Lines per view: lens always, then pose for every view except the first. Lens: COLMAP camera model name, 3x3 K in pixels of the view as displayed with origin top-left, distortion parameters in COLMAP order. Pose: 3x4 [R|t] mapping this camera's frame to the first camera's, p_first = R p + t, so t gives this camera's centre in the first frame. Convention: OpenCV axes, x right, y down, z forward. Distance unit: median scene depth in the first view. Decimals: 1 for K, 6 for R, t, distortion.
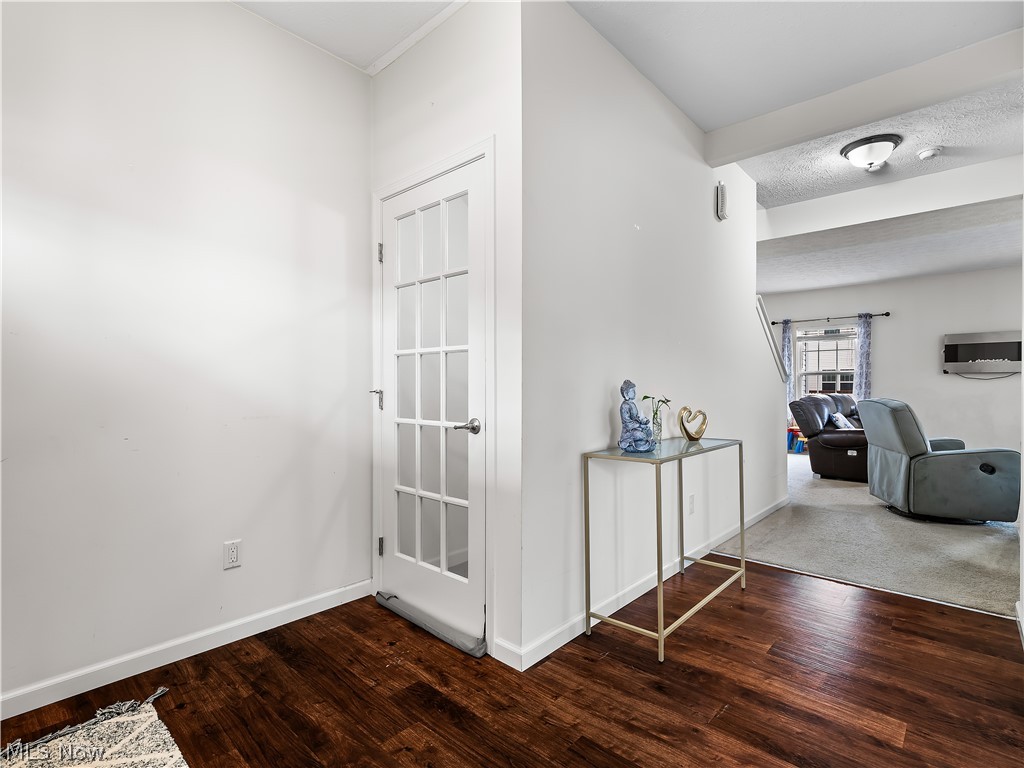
lens RADIAL K [[499.7, 0, 513.2], [0, 499.7, 388.9], [0, 0, 1]] dist [-0.000898, -0.000605]
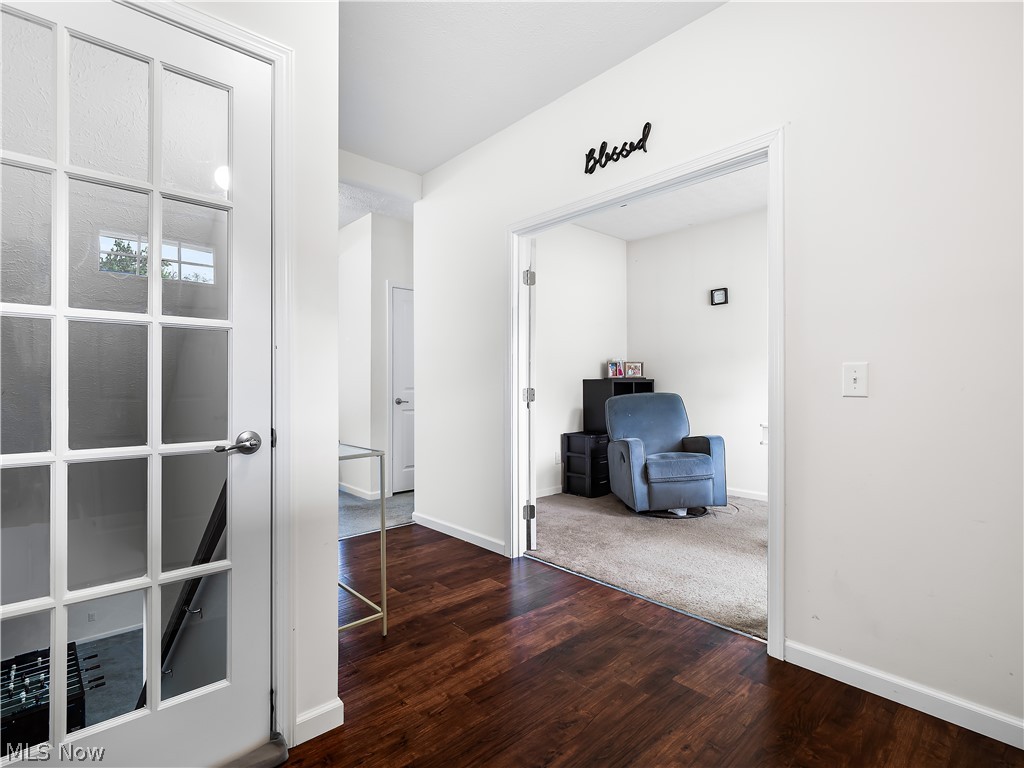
lens RADIAL K [[499.7, 0, 513.2], [0, 499.7, 388.9], [0, 0, 1]] dist [-0.000898, -0.000605]
pose [[0.096880, -0.009182, 0.995254, -0.839066], [0.001862, 0.999957, 0.009044, -0.004132], [-0.995294, 0.000977, 0.096893, 0.676052]]
